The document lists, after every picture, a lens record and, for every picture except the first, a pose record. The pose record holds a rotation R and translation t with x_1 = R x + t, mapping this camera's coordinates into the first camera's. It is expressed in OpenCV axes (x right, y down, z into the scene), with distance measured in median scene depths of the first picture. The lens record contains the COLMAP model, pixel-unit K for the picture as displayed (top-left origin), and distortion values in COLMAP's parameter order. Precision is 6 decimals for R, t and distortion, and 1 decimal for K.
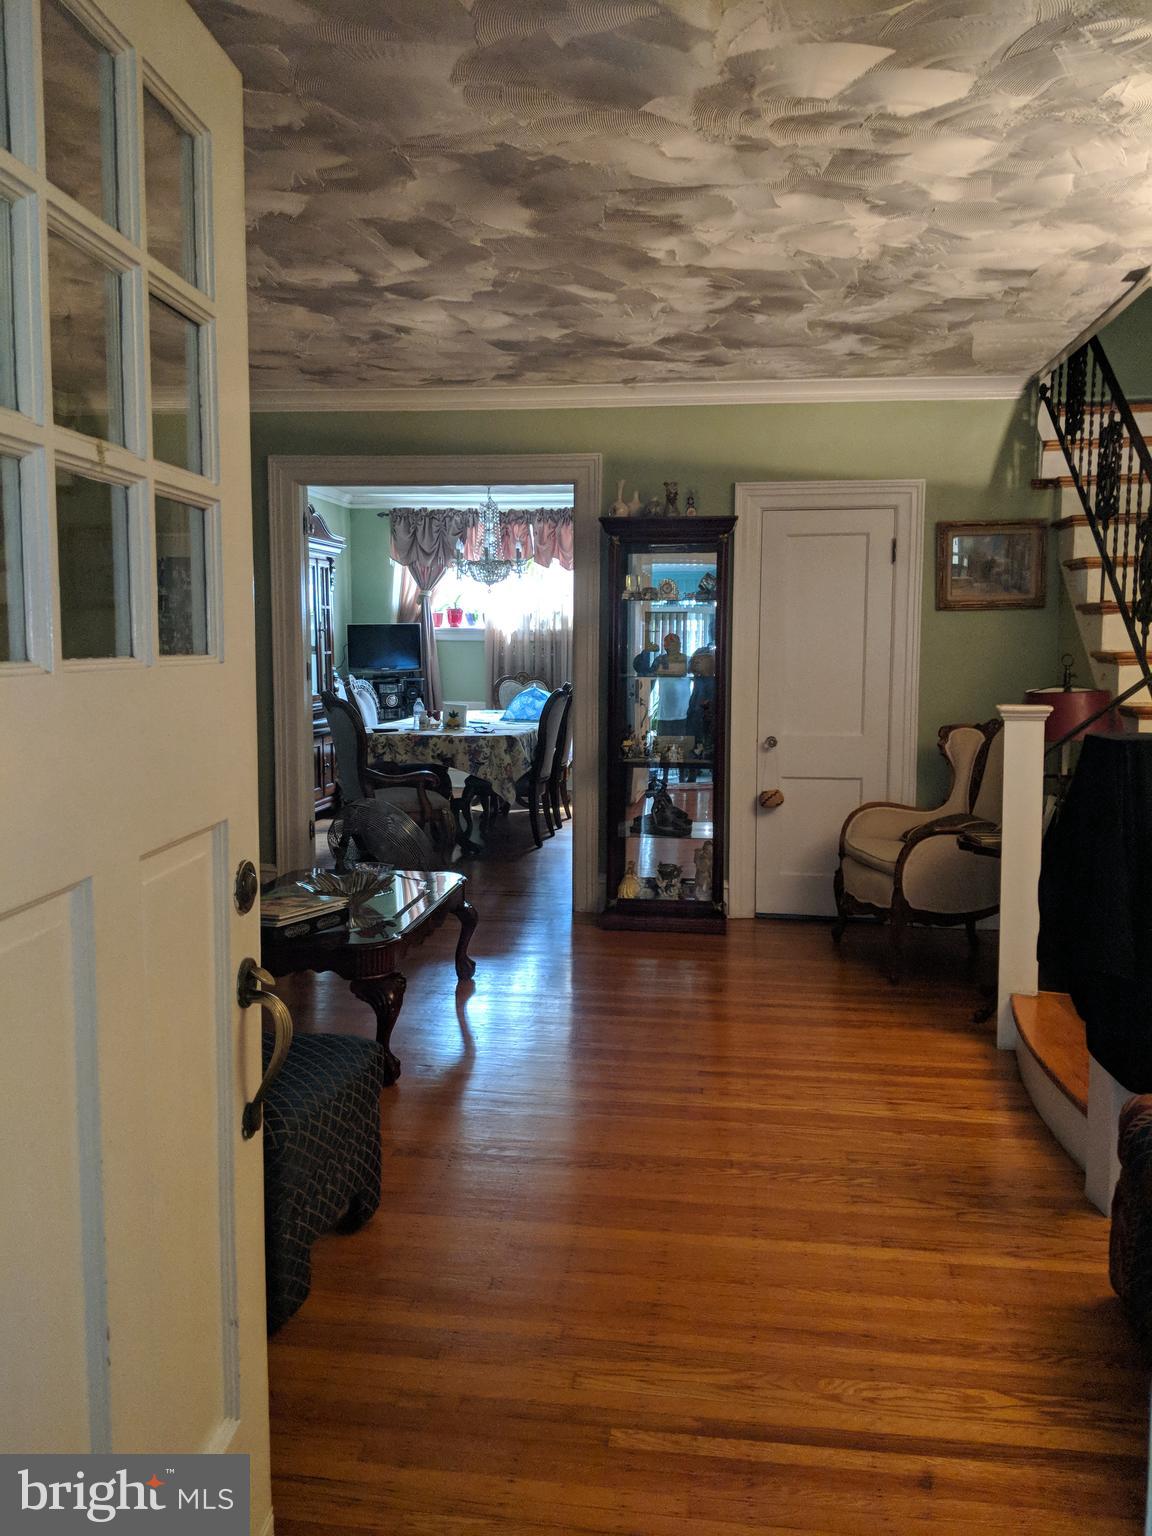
lens RADIAL K [[1247.5, 0, 555.6], [0, 1247.5, 770.1], [0, 0, 1]] dist [0.046839, -0.092318]
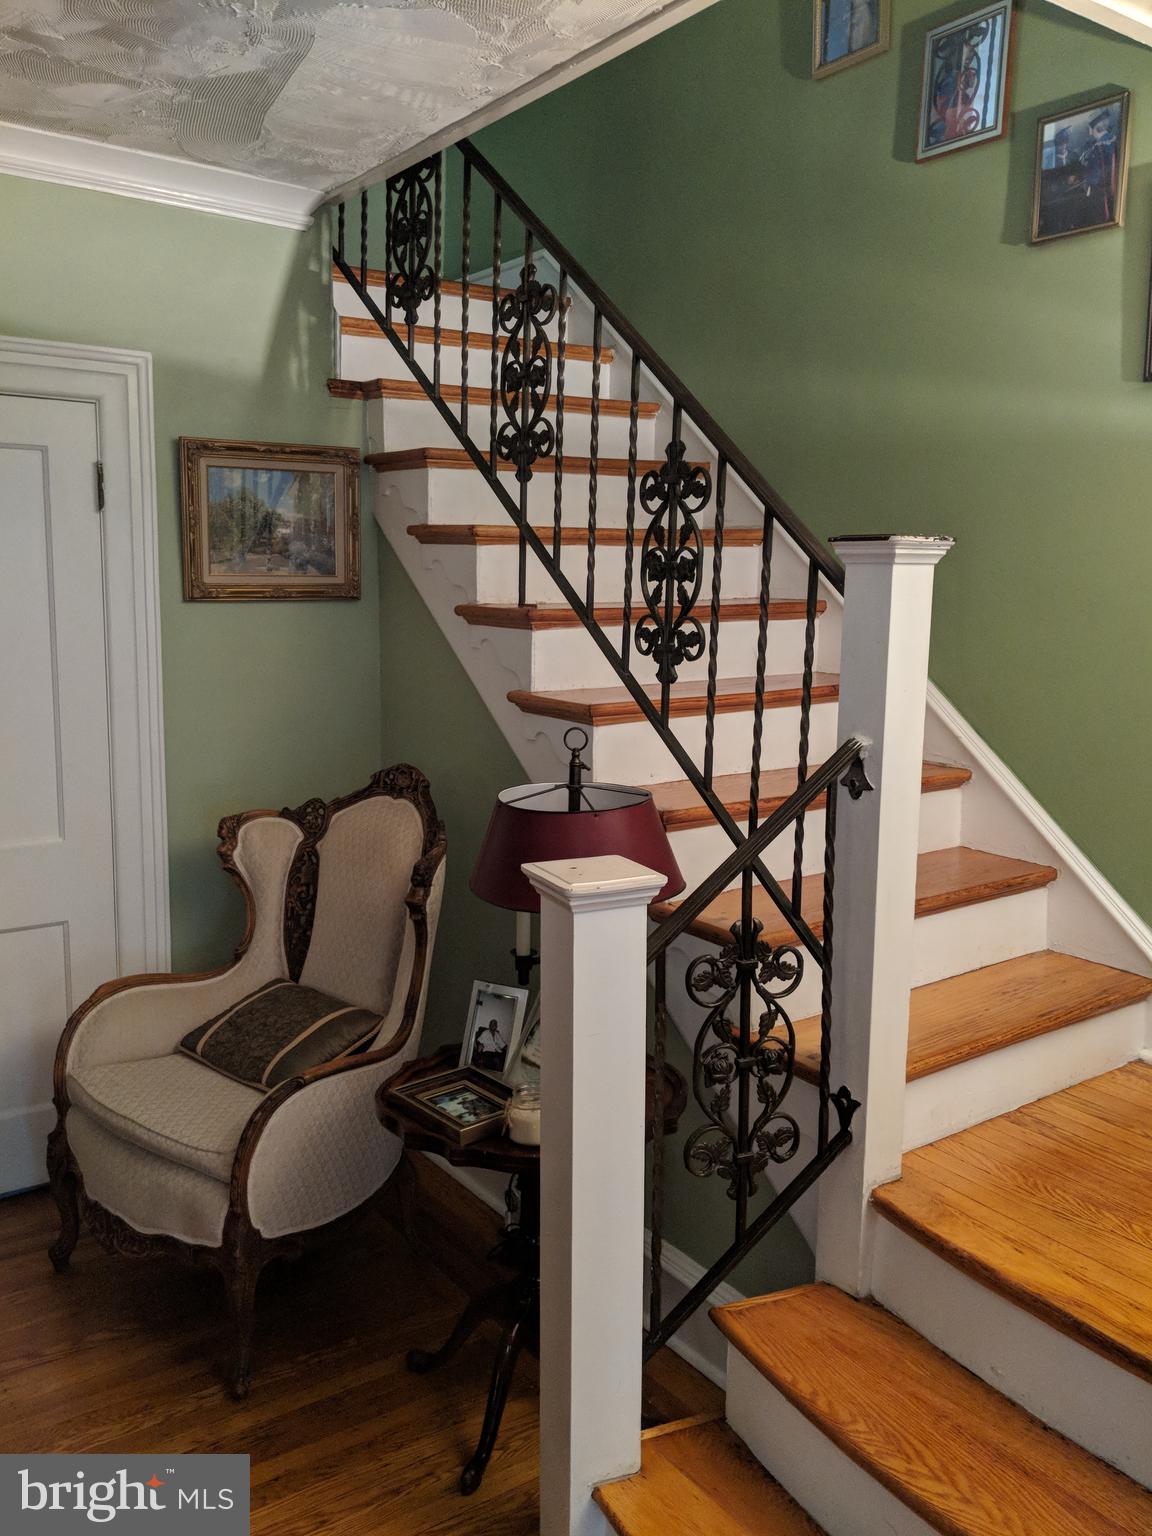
lens RADIAL K [[1251.4, 0, 586.2], [0, 1251.4, 755.5], [0, 0, 1]] dist [0.062363, -0.122661]
pose [[0.713811, -0.087948, 0.694795, 0.053842], [0.055559, 0.996068, 0.069005, -0.112775], [-0.698132, -0.010655, 0.715890, 0.615297]]
